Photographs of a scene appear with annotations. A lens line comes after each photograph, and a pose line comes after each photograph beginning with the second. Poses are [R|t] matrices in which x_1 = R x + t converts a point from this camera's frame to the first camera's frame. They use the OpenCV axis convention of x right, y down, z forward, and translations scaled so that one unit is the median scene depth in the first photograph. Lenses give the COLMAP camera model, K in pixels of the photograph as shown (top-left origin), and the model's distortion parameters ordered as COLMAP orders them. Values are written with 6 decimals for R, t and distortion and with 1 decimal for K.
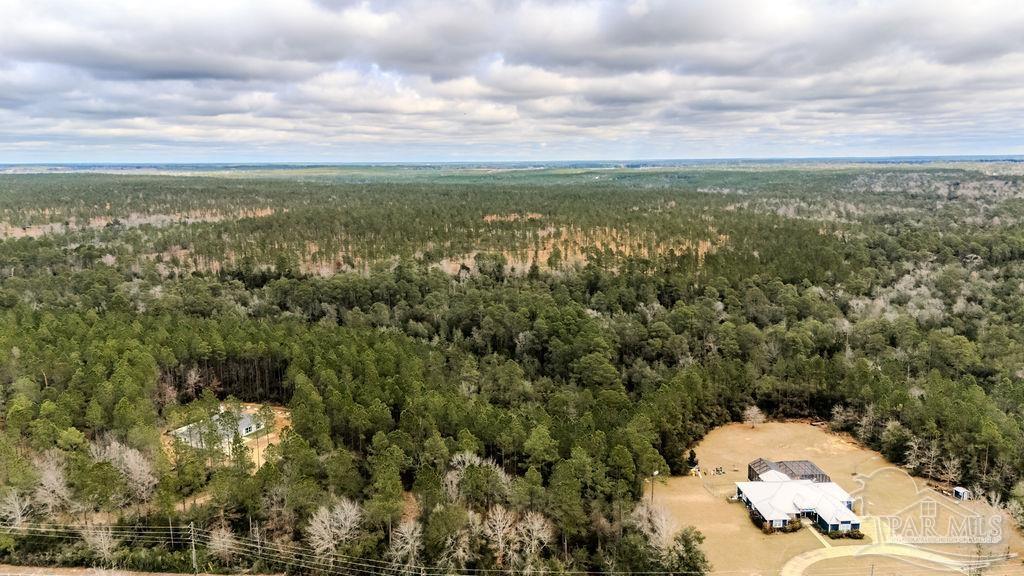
lens RADIAL K [[750.0, 0, 512.1], [0, 750.0, 286.1], [0, 0, 1]] dist [0.064559, -0.054580]
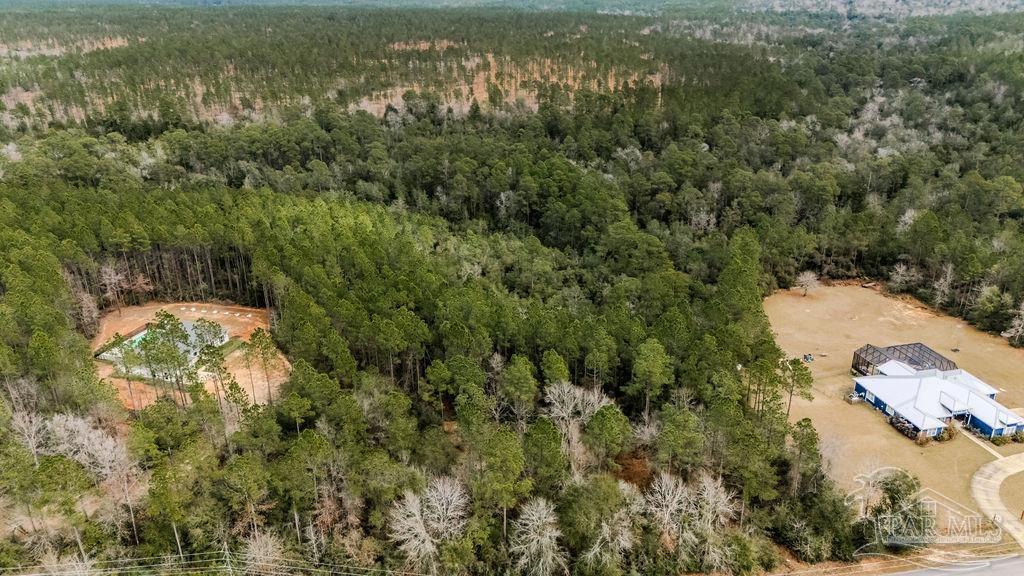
lens RADIAL K [[750.0, 0, 512.9], [0, 750.0, 293.9], [0, 0, 1]] dist [0.064559, -0.054580]
pose [[0.986416, -0.065571, 0.150615, -0.140526], [0.029746, 0.973020, 0.228794, -0.024394], [-0.161554, -0.221205, 0.961753, 0.200482]]
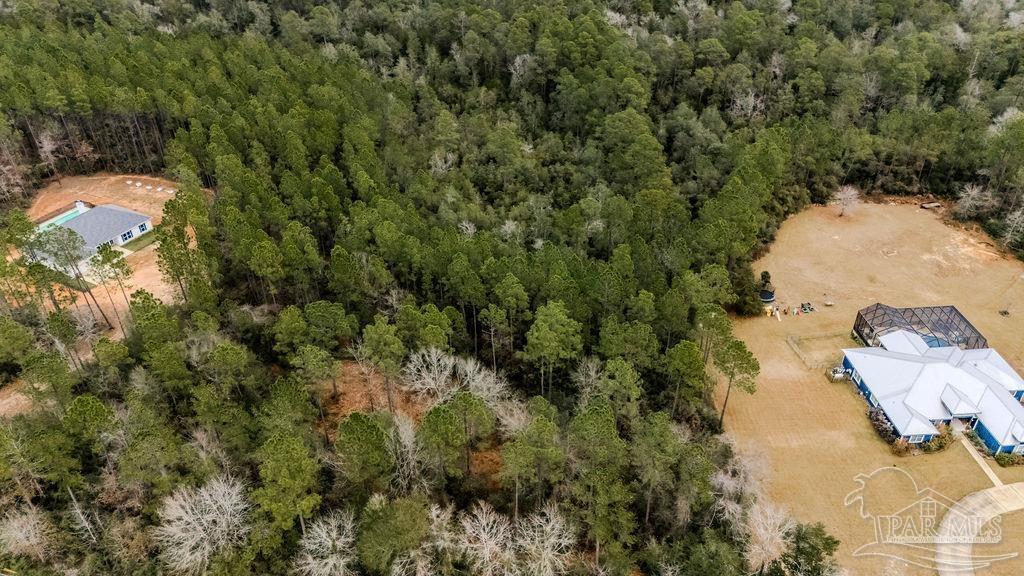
lens RADIAL K [[750.0, 0, 511.4], [0, 750.0, 291.0], [0, 0, 1]] dist [0.064559, -0.054580]
pose [[0.999965, -0.007305, 0.004029, 0.001357], [0.004921, 0.906478, 0.422224, -0.050761], [-0.006736, -0.422189, 0.906483, 0.303151]]
